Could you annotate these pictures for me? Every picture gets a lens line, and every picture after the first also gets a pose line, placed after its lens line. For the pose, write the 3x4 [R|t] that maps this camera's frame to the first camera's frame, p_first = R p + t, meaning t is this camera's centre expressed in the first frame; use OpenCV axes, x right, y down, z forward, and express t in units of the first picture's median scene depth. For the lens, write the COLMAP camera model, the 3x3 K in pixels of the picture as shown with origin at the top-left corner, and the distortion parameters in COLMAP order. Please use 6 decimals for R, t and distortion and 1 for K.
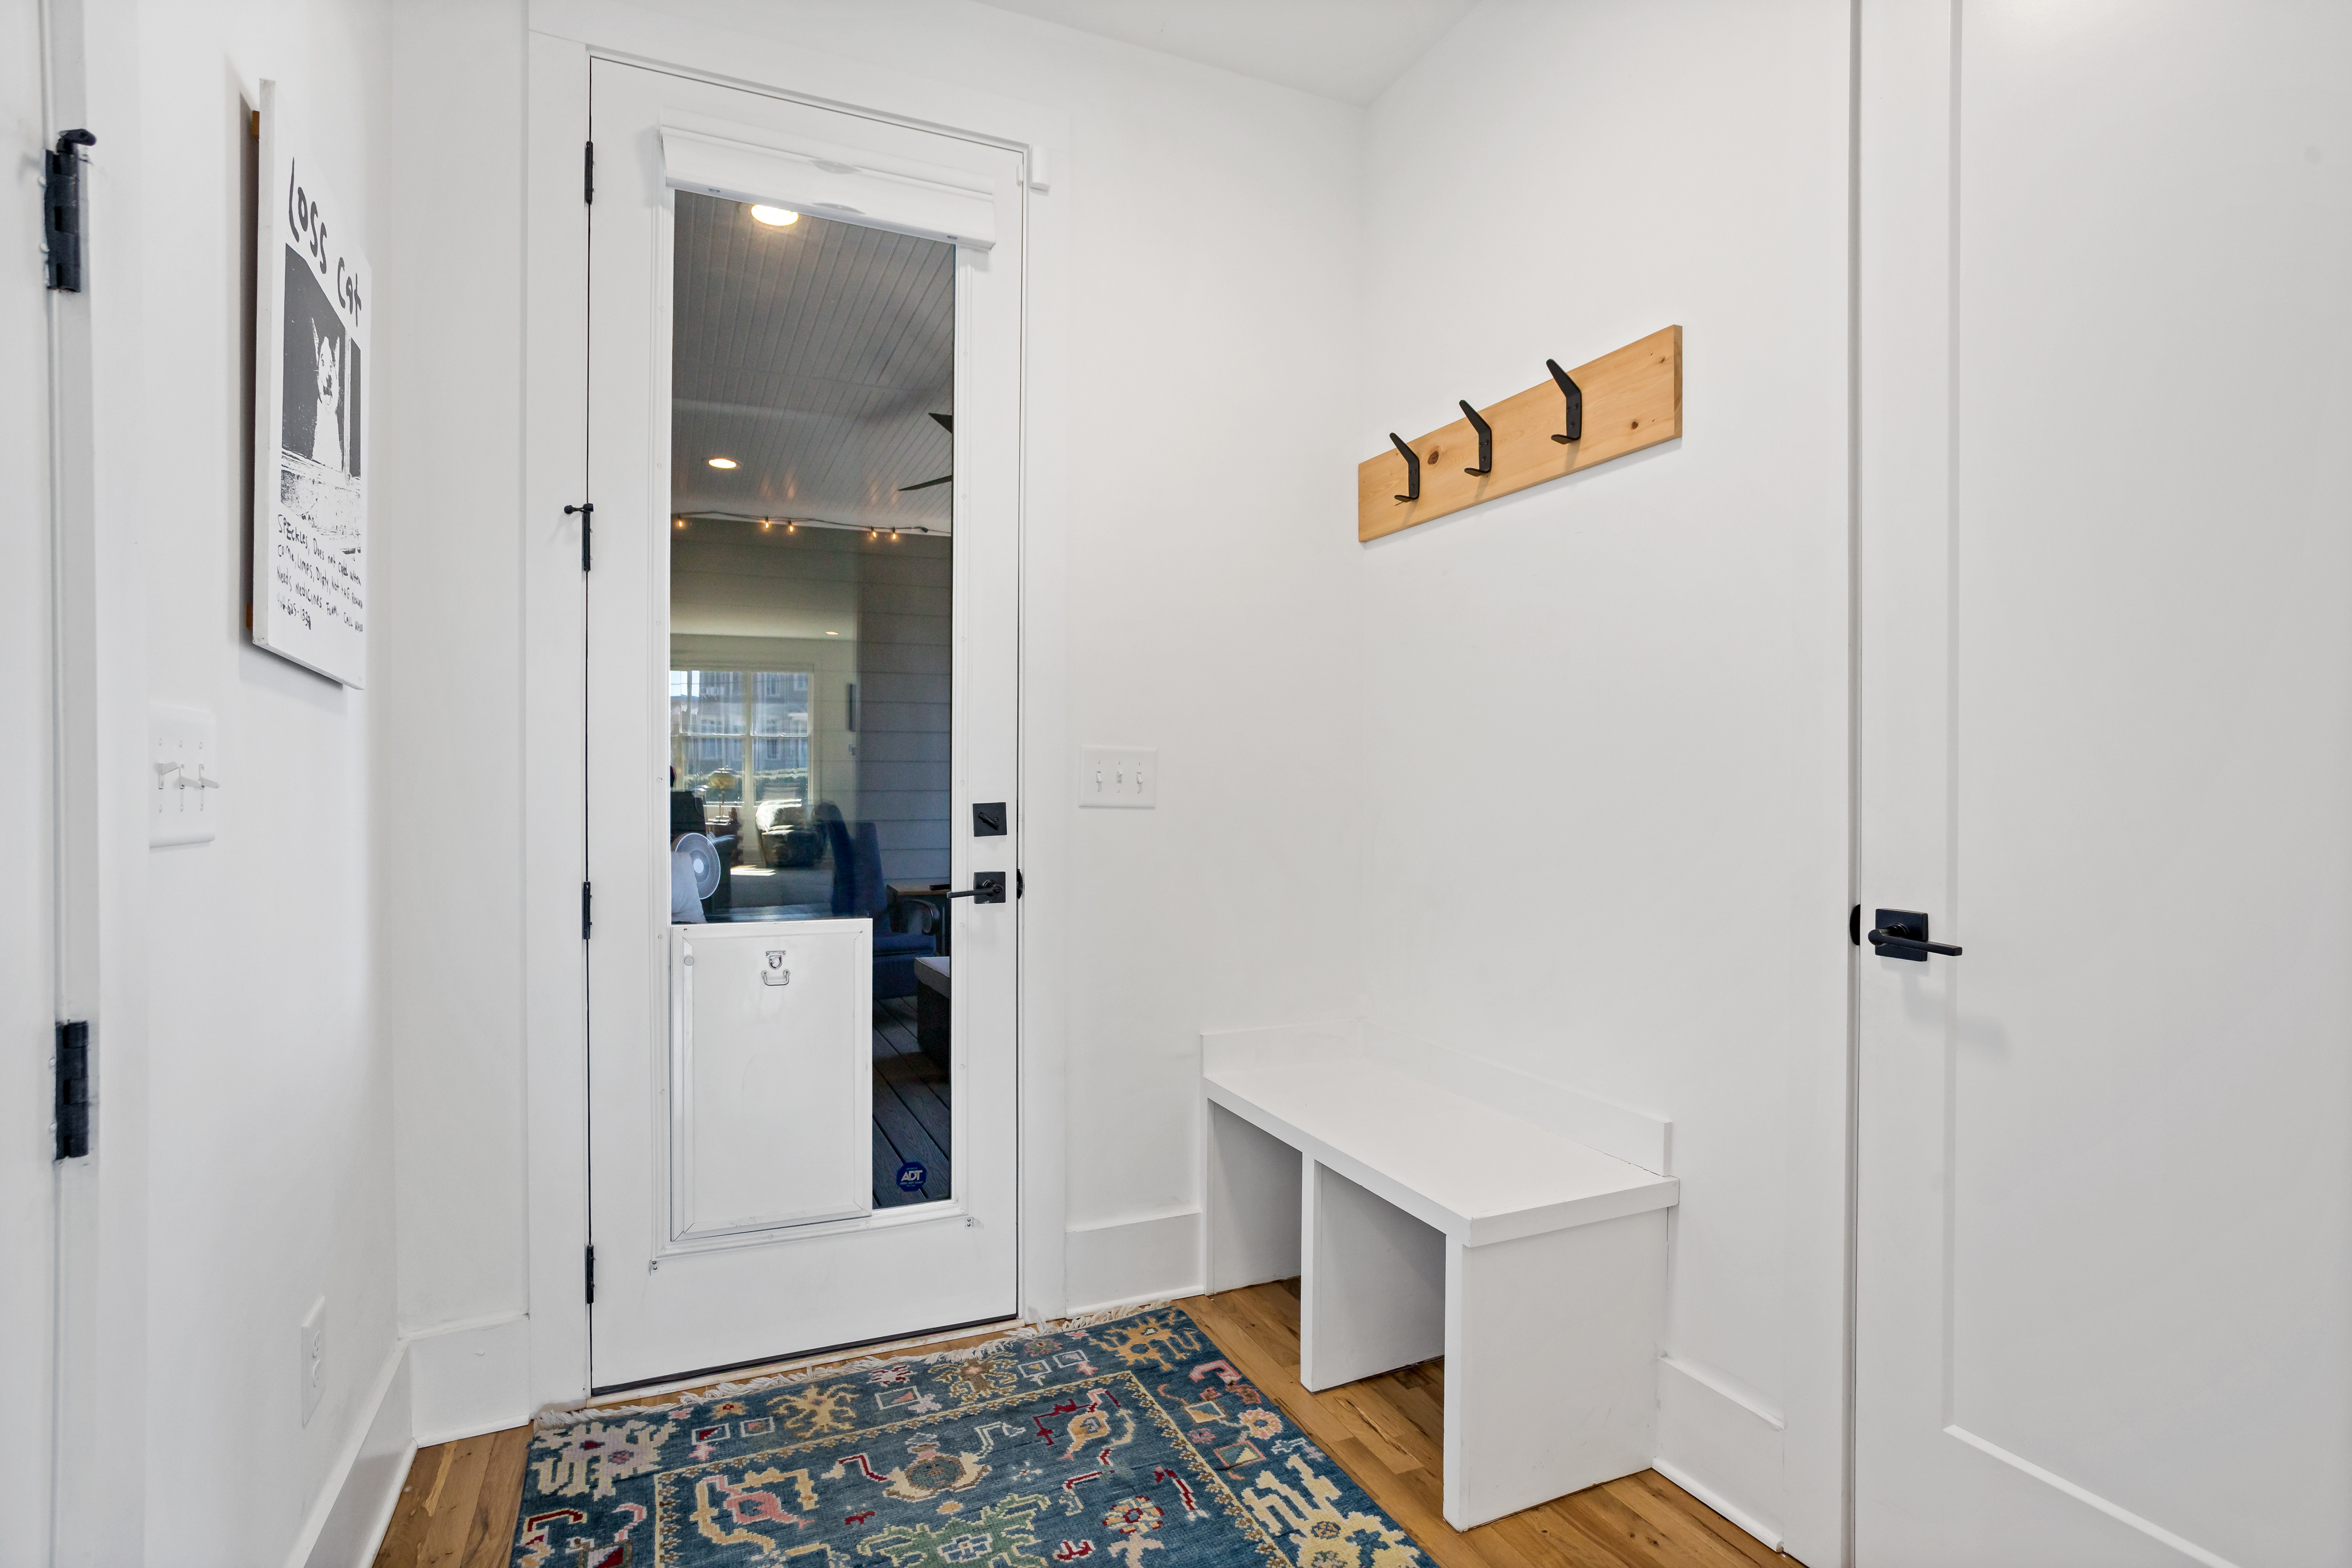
lens RADIAL K [[1149.6, 0, 1150.2], [0, 1149.6, 790.8], [0, 0, 1]] dist [-0.030251, 0.020239]
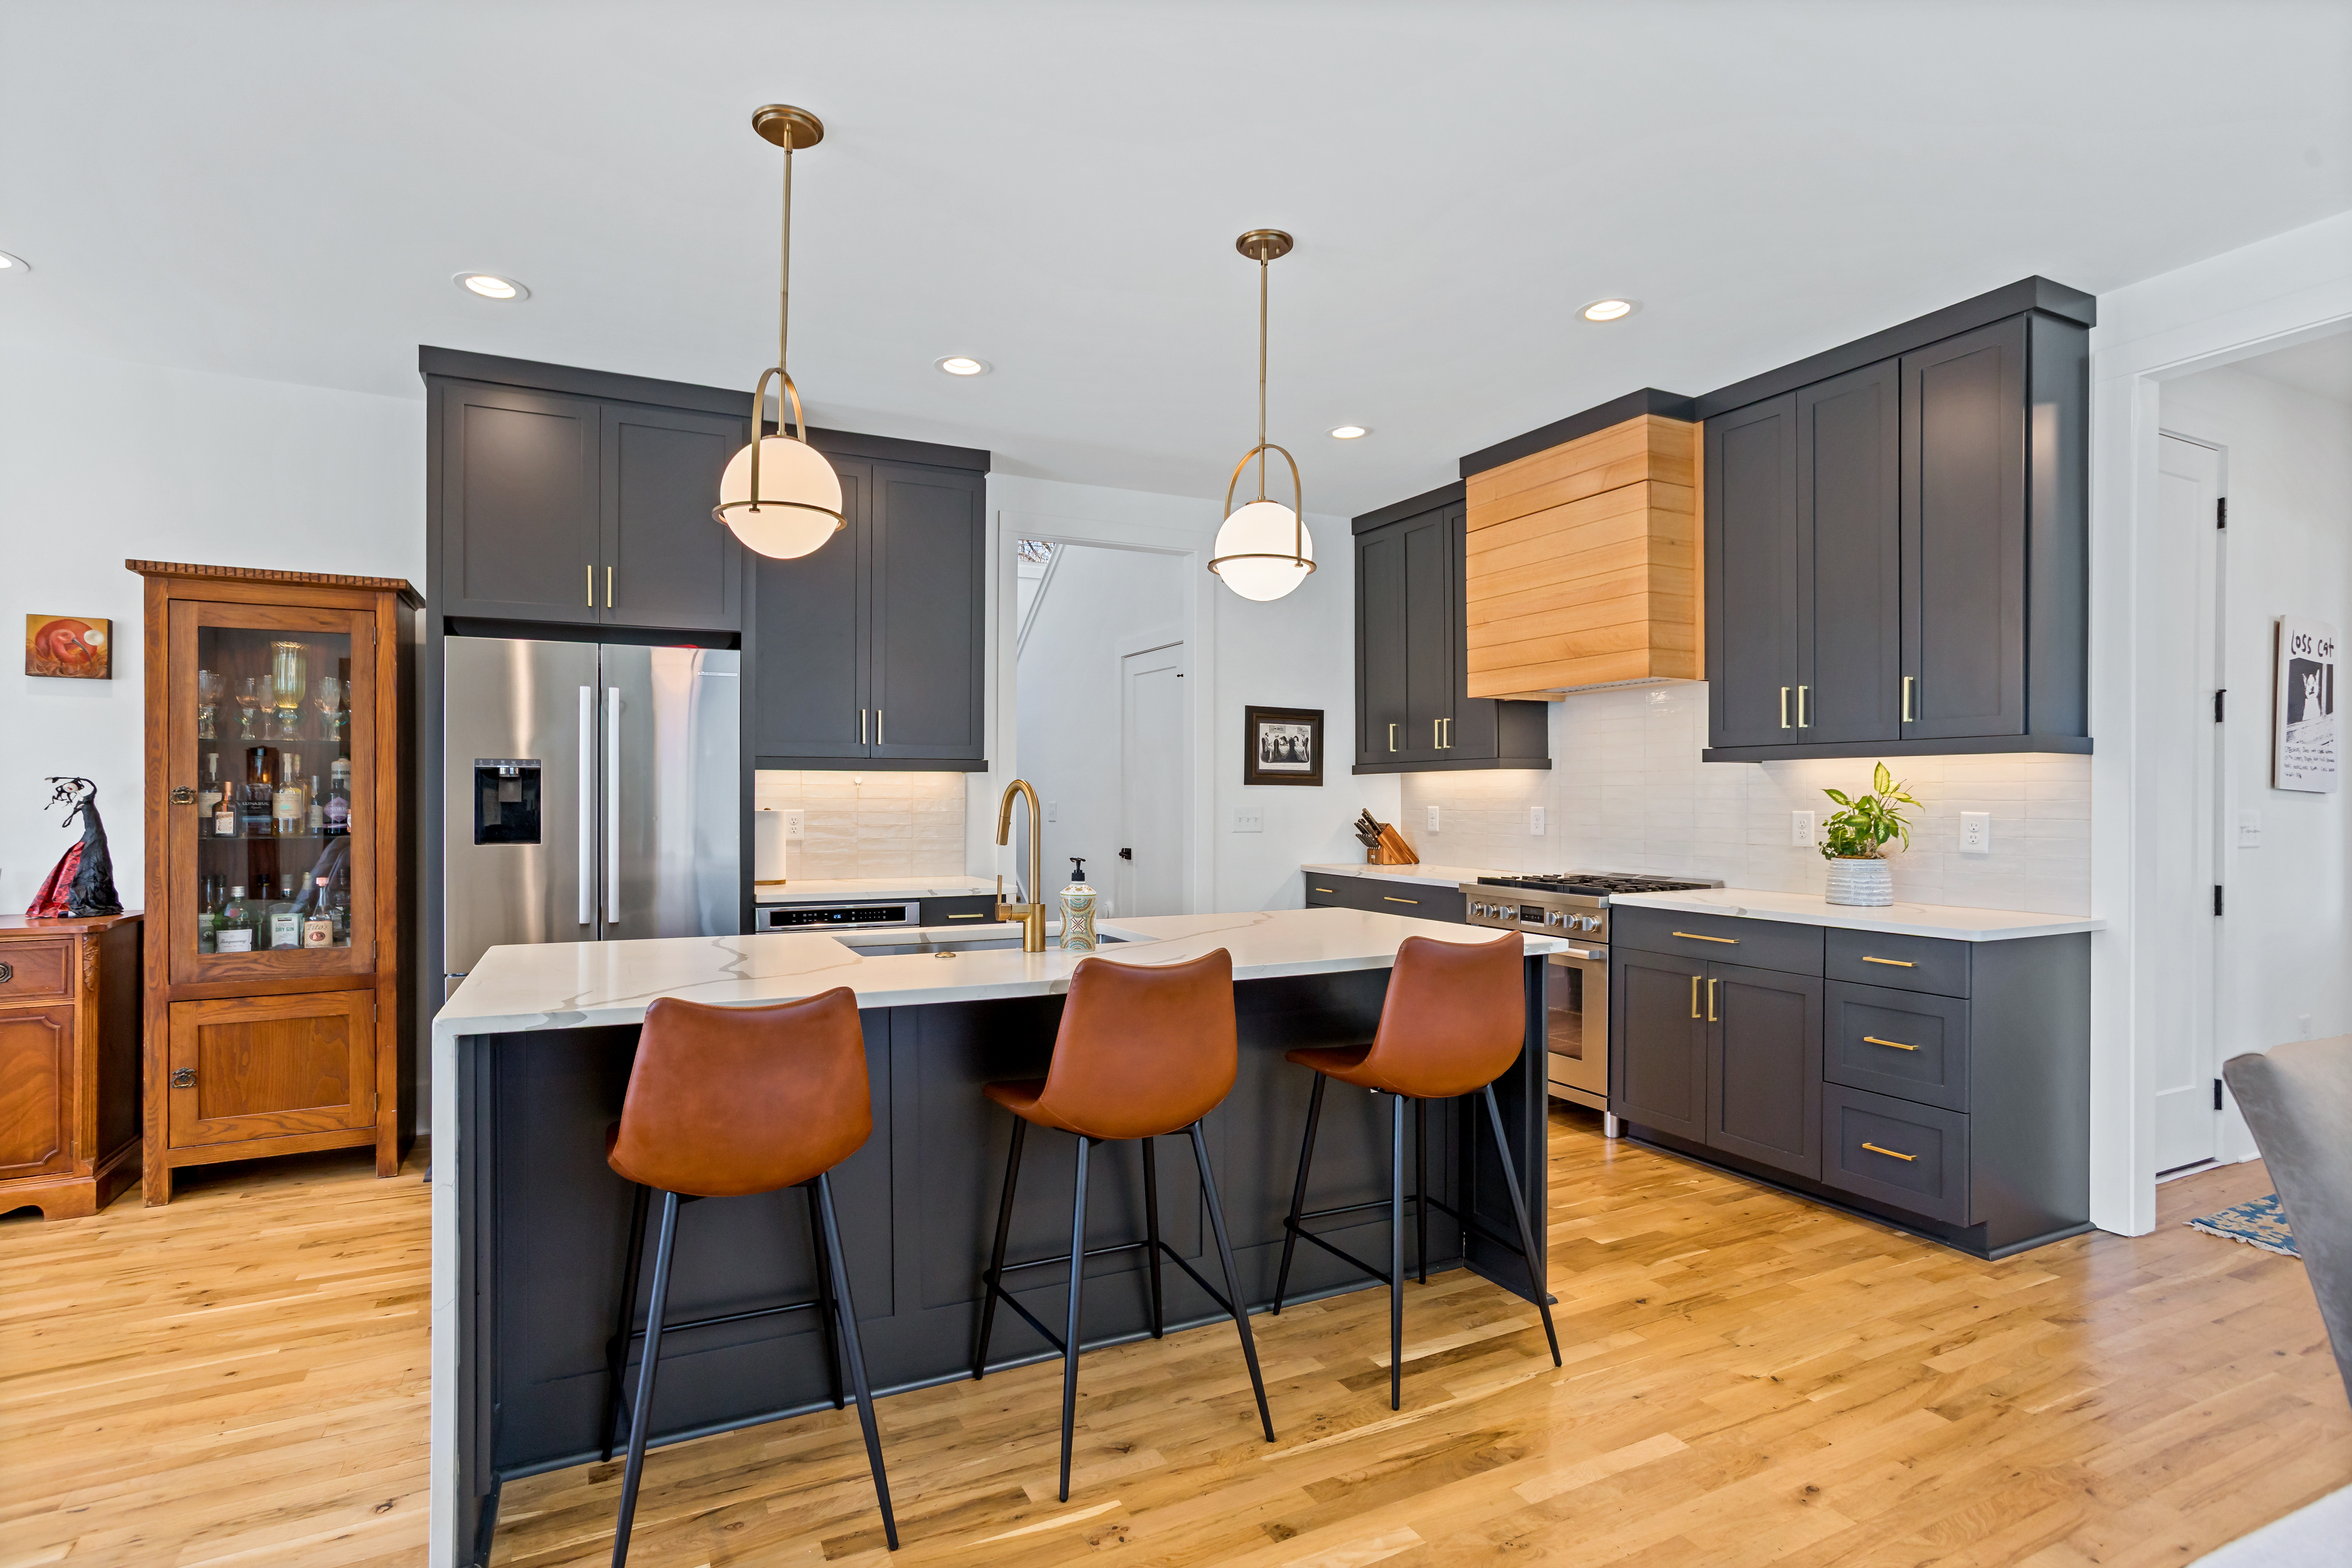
lens RADIAL K [[1149.6, 0, 1150.2], [0, 1149.6, 790.8], [0, 0, 1]] dist [-0.030251, 0.020239]
pose [[0.049361, -0.001209, -0.998780, 1.246703], [-0.008769, 0.999960, -0.001643, -0.045666], [0.998743, 0.008839, 0.049348, -1.287208]]
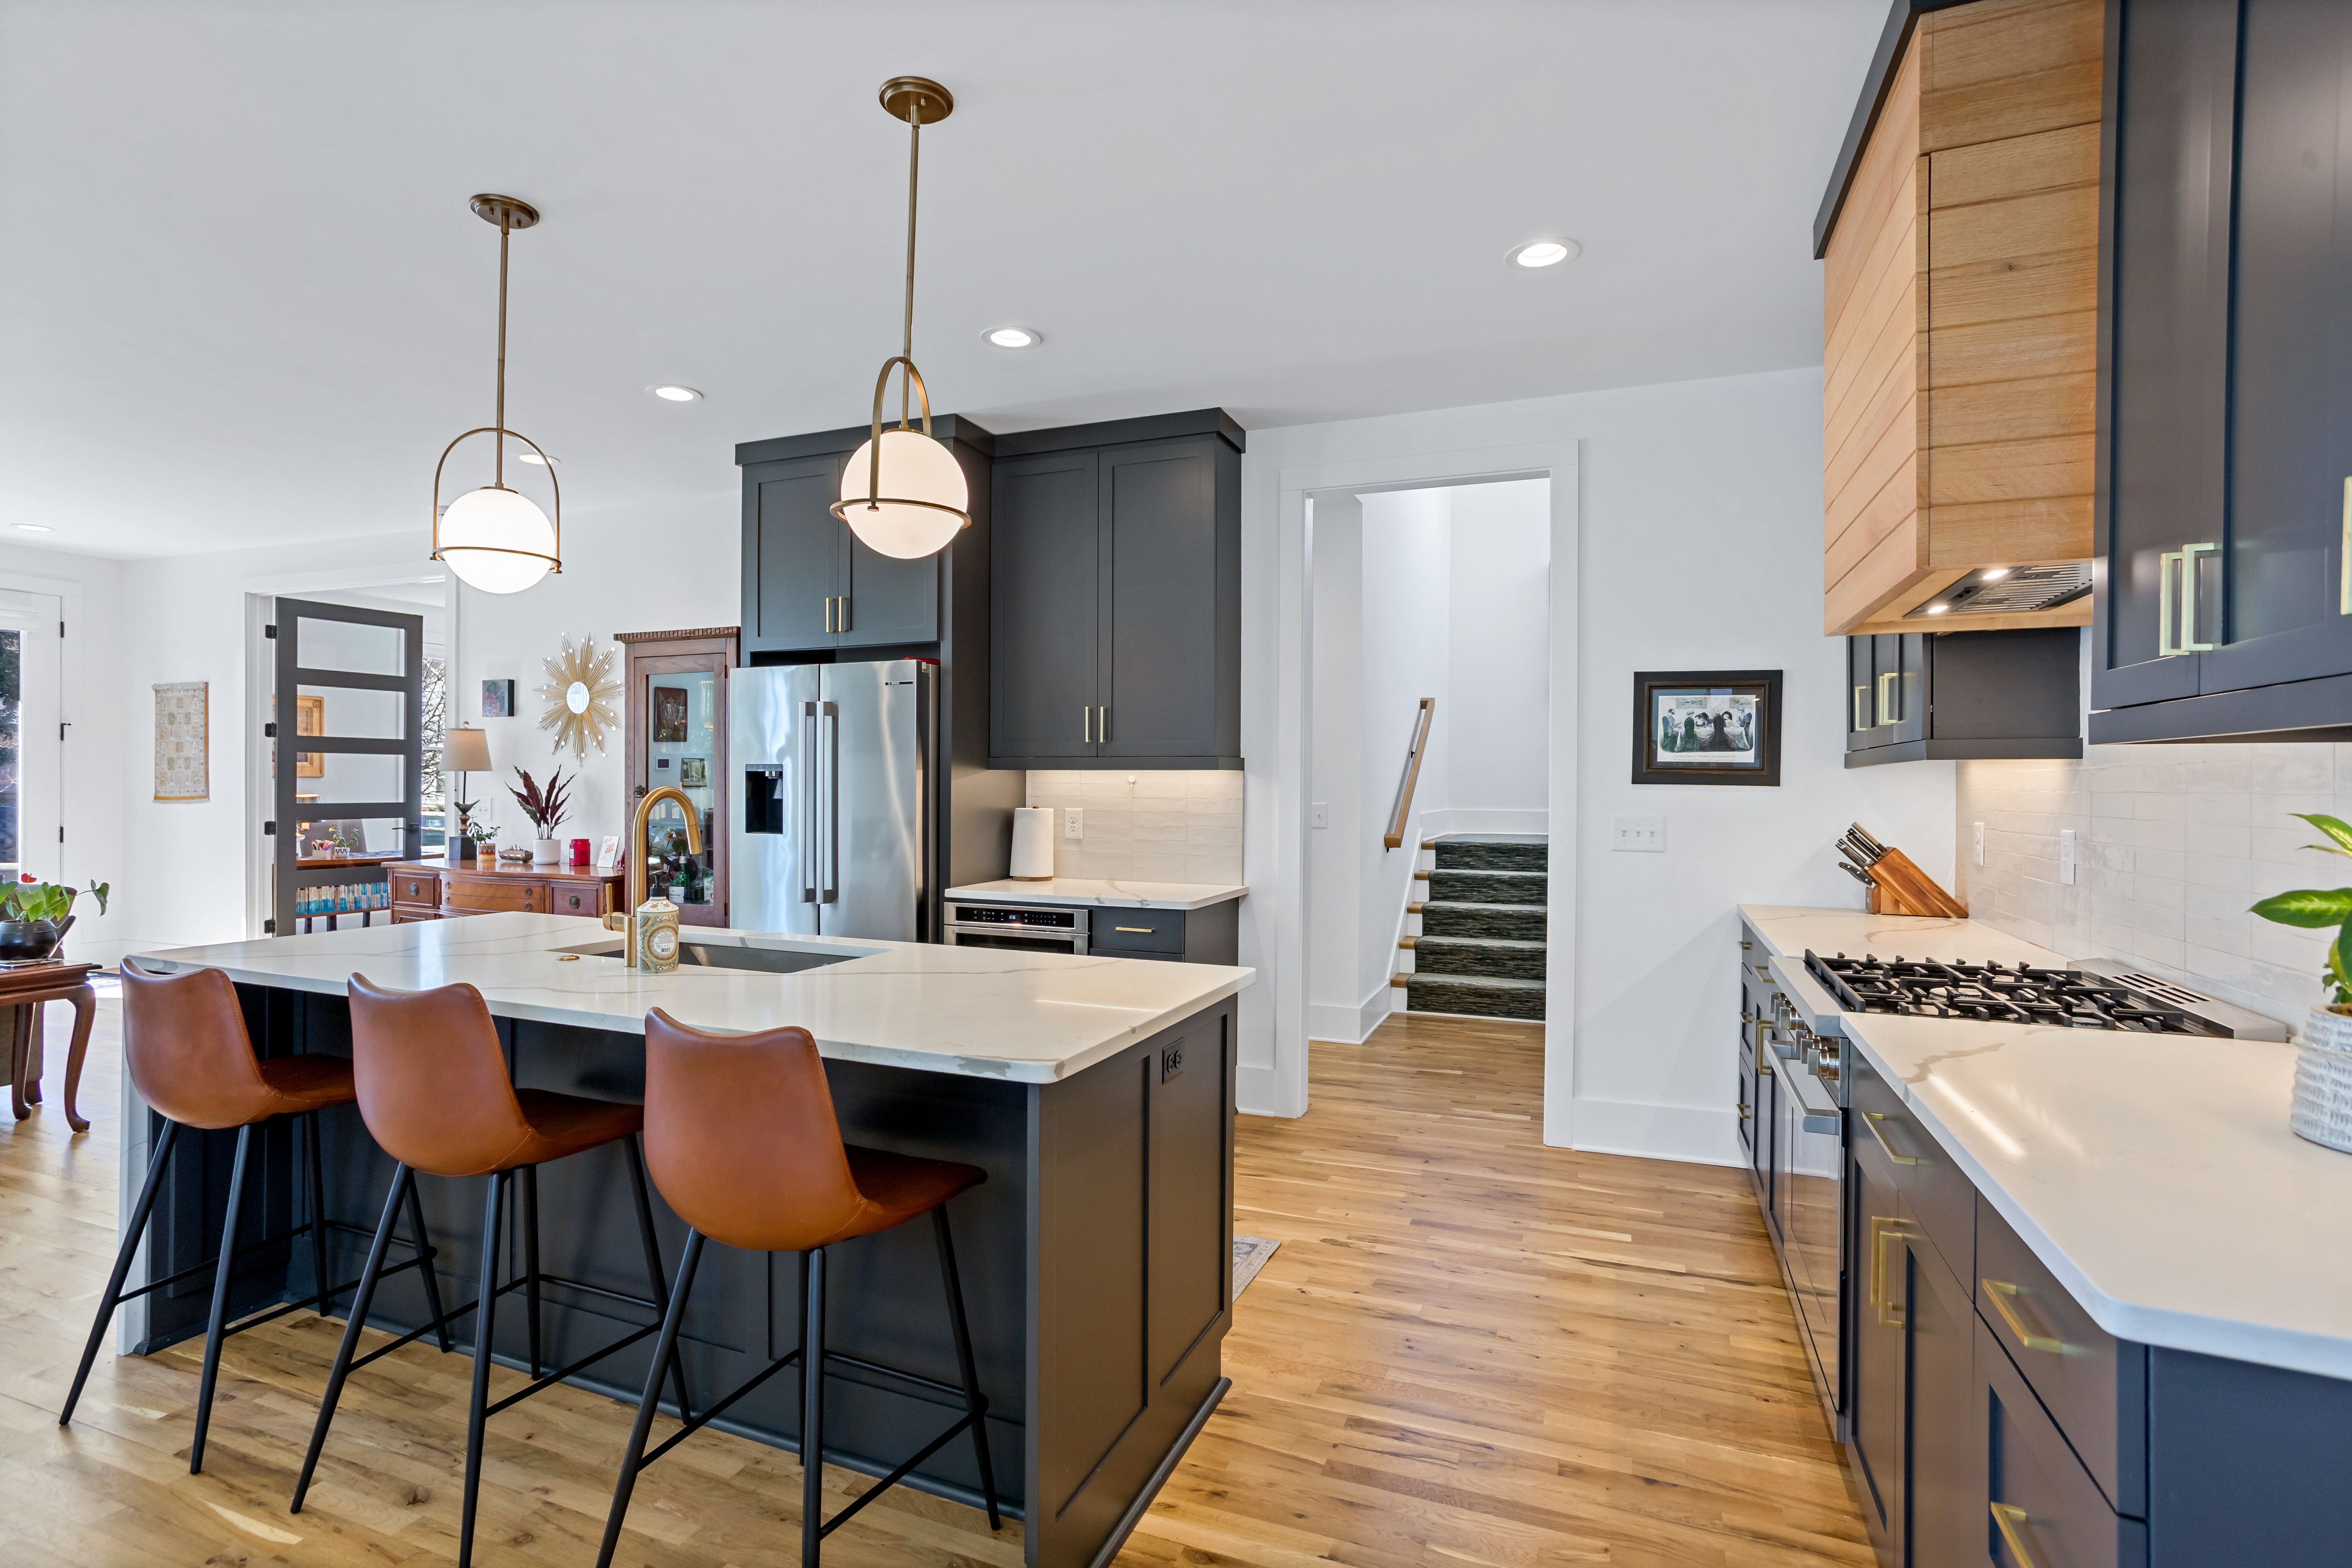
lens RADIAL K [[1129.2, 0, 1172.7], [0, 1129.2, 792.8], [0, 0, 1]] dist [-0.028509, 0.000383]
pose [[-0.702004, 0.000579, -0.712173, 0.470880], [-0.011163, 0.999868, 0.011817, -0.065011], [0.712086, 0.016246, -0.701904, -0.245337]]
